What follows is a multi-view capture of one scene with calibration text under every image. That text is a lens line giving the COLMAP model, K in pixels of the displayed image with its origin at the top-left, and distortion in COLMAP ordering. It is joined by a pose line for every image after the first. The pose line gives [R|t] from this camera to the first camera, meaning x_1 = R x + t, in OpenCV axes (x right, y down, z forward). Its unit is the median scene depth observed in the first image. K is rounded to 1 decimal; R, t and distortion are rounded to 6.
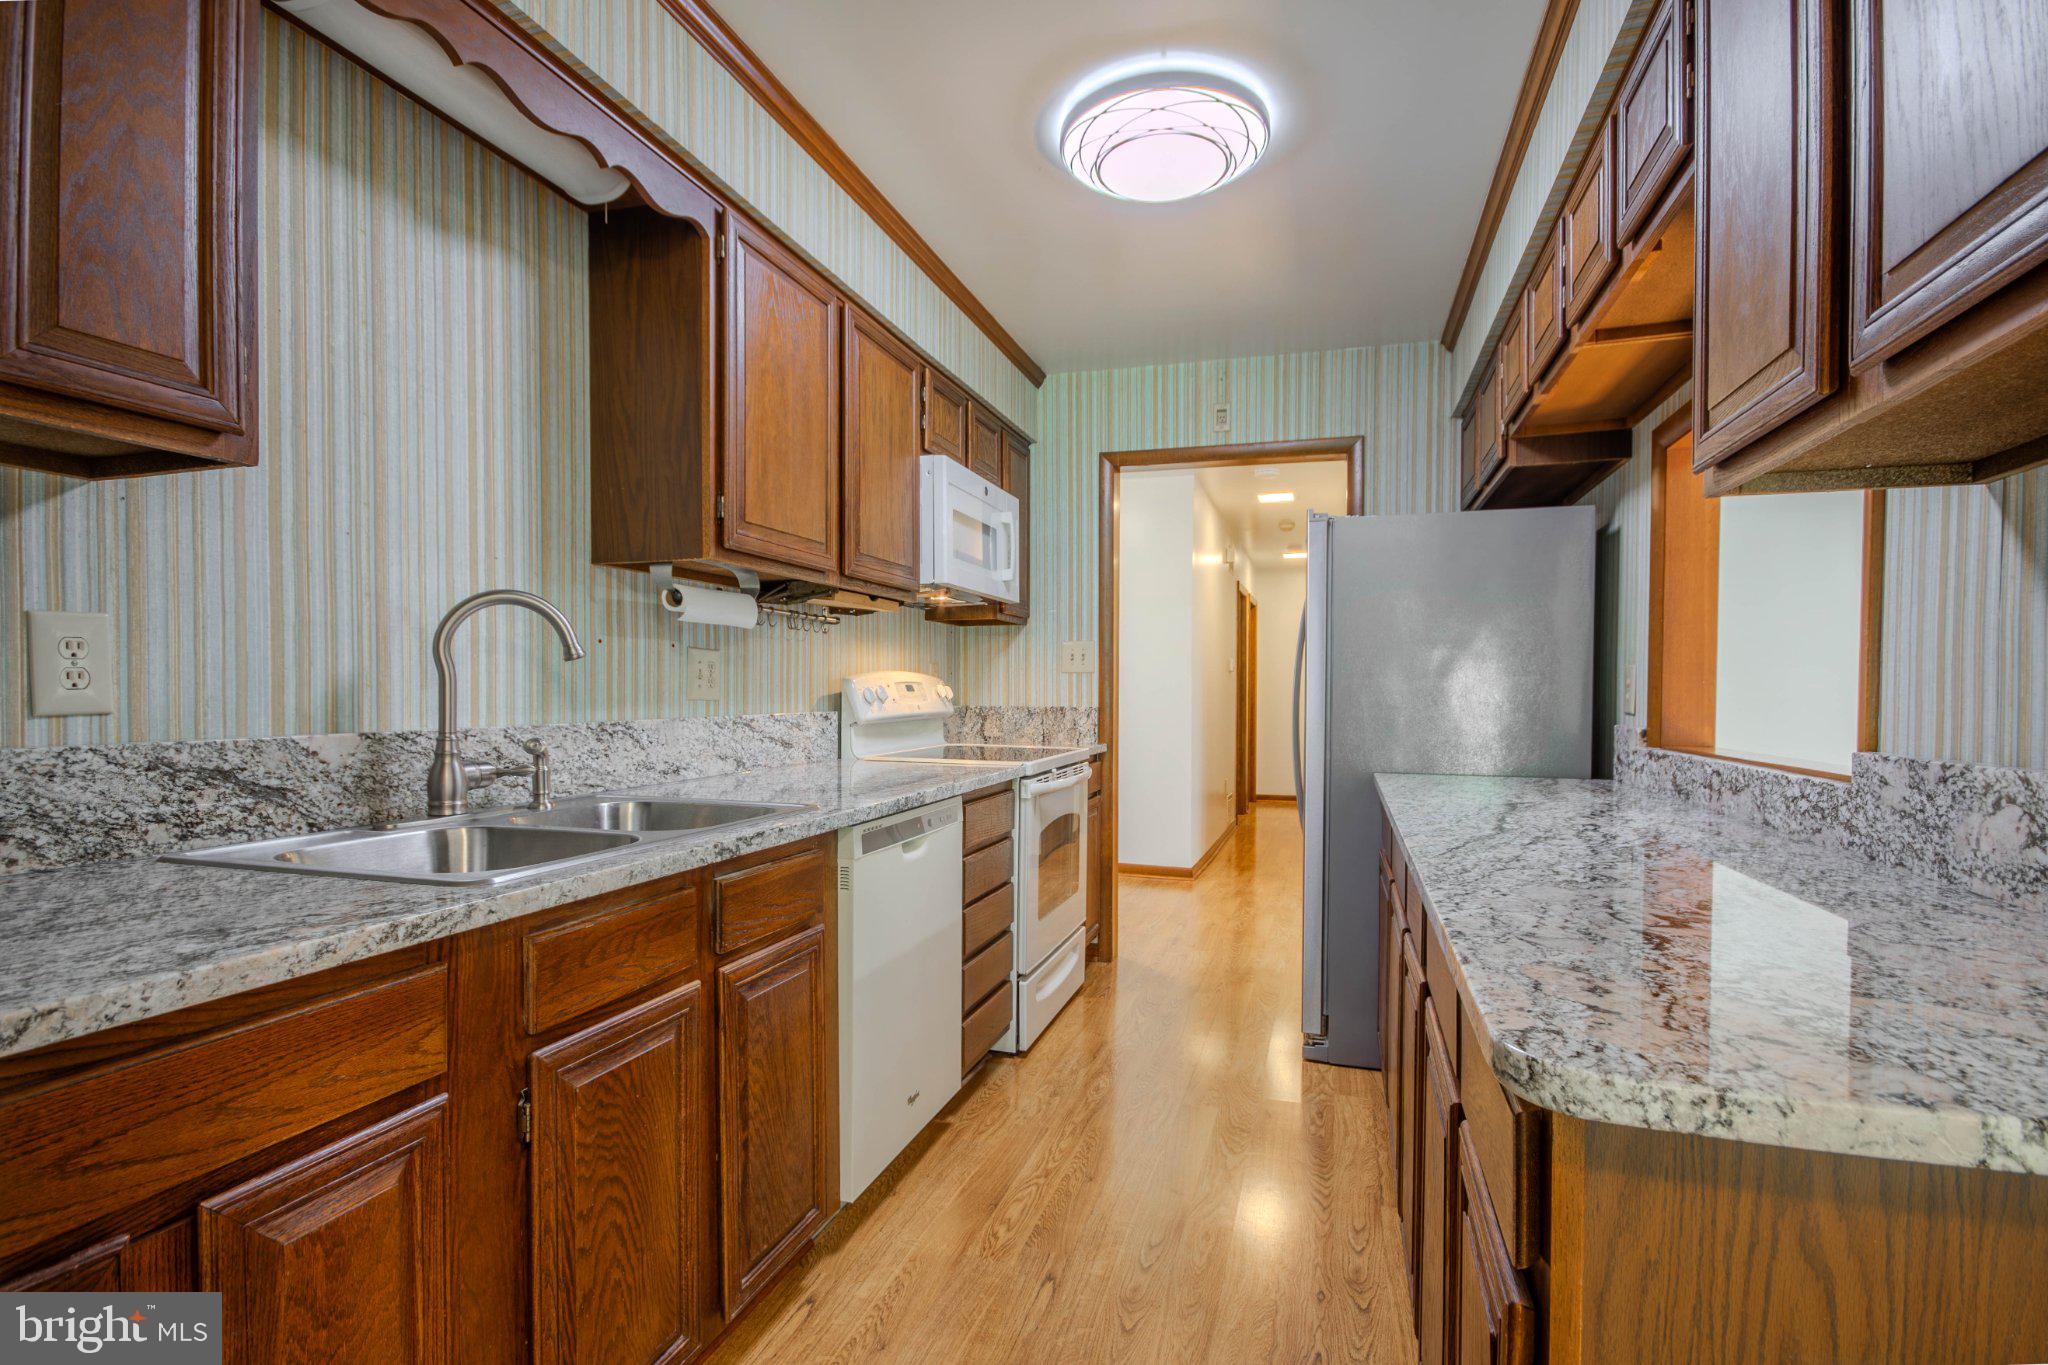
lens RADIAL K [[950.8, 0, 1026.4], [0, 950.8, 711.3], [0, 0, 1]] dist [-0.000865, -0.000249]
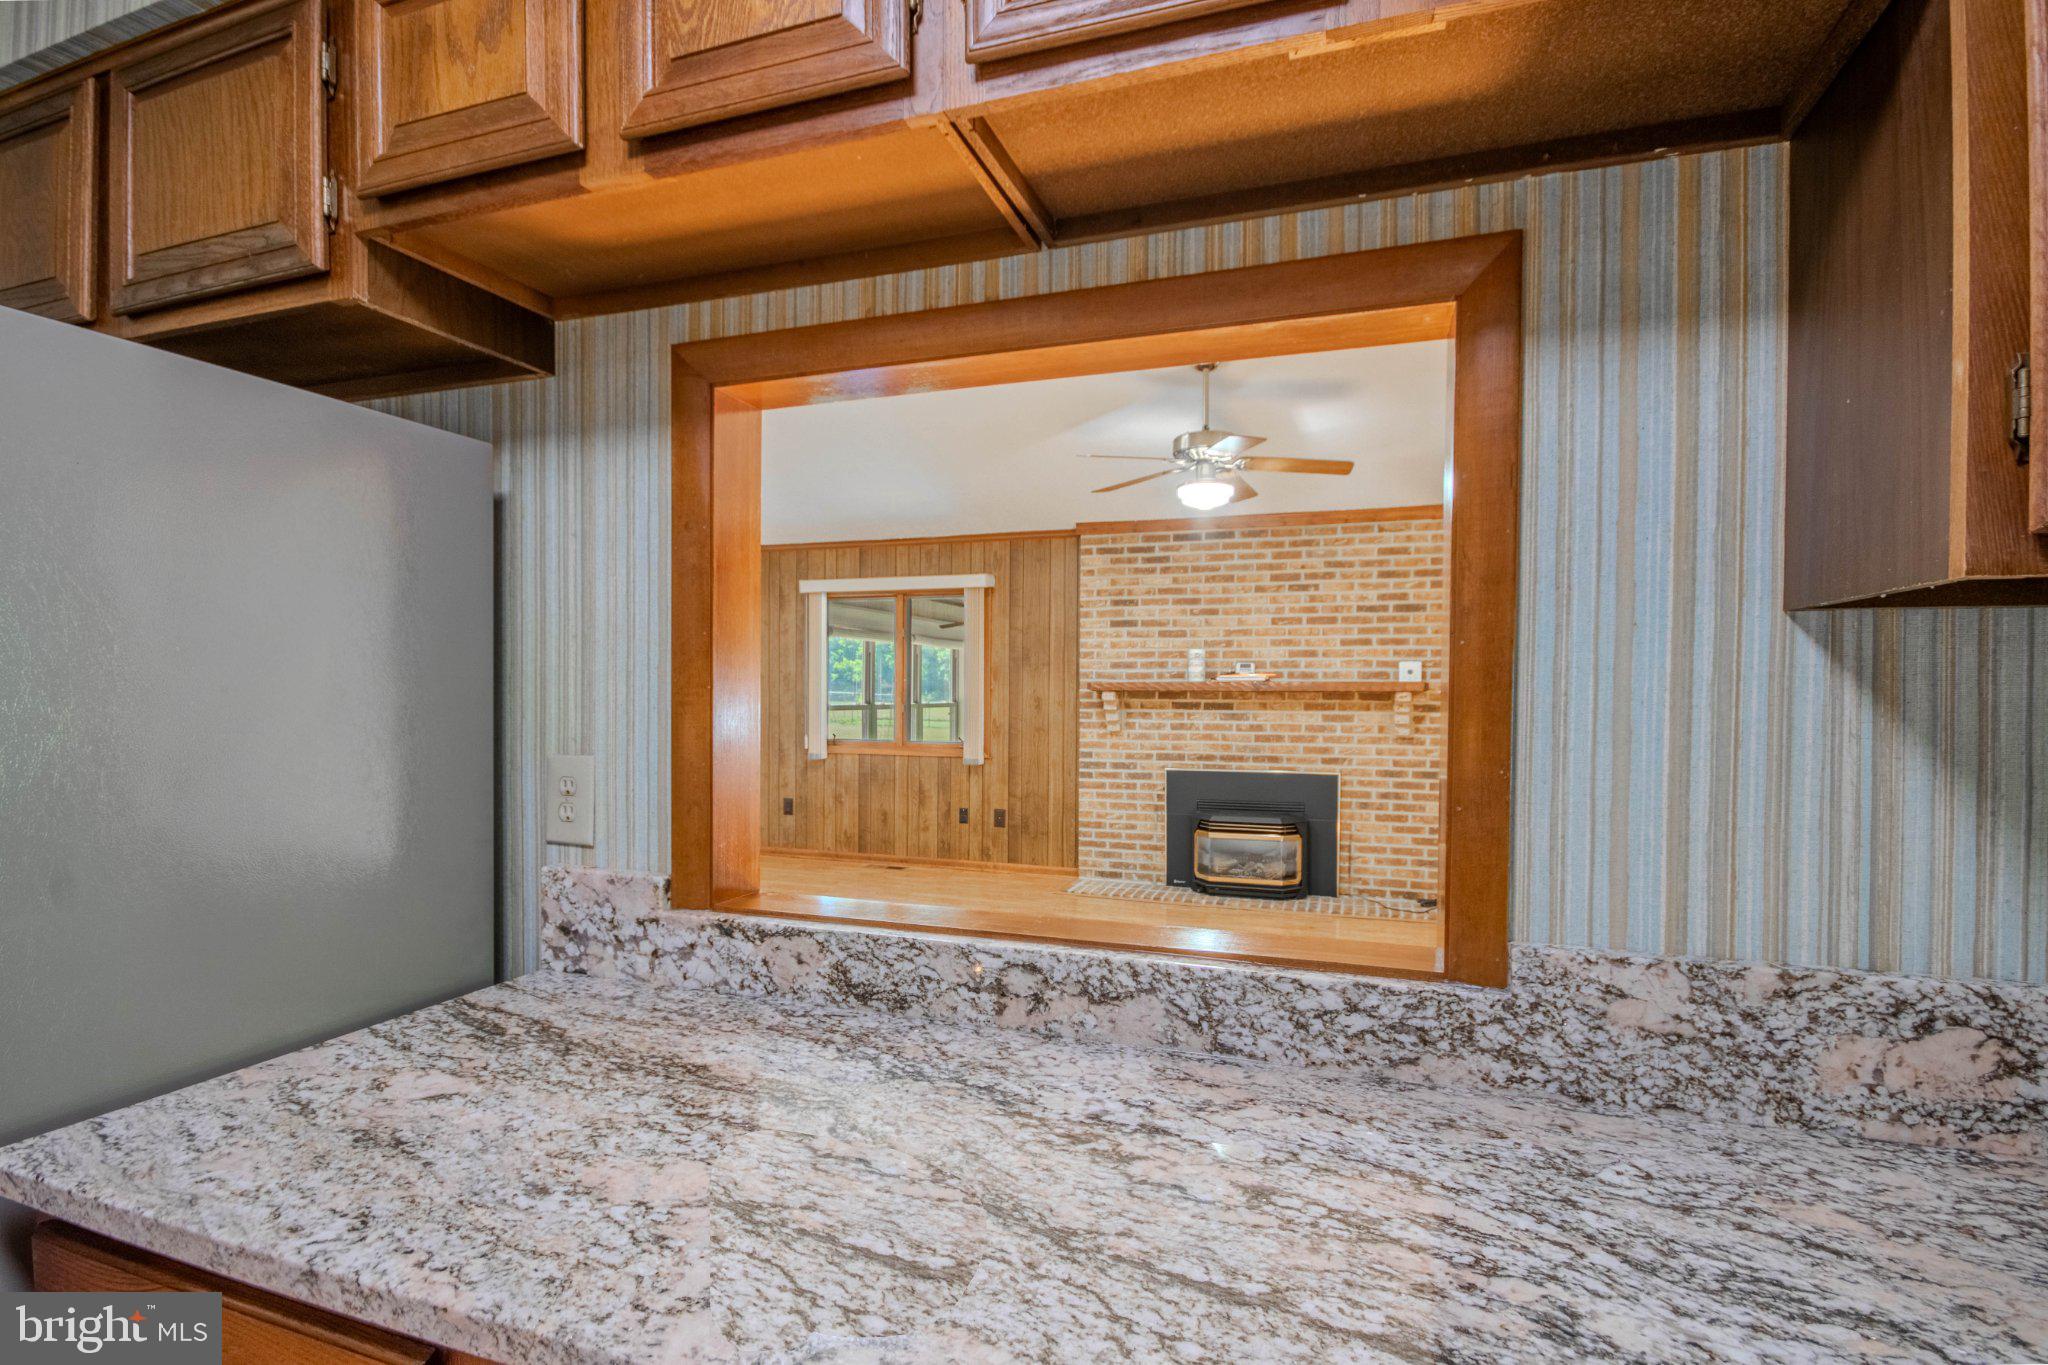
lens RADIAL K [[966.5, 0, 1029.7], [0, 966.5, 714.4], [0, 0, 1]] dist [-0.003251, -0.001942]
pose [[0.021751, -0.020121, 0.999561, 0.154187], [0.014787, 0.999695, 0.019802, -0.148921], [-0.999654, 0.014350, 0.022042, 1.338994]]
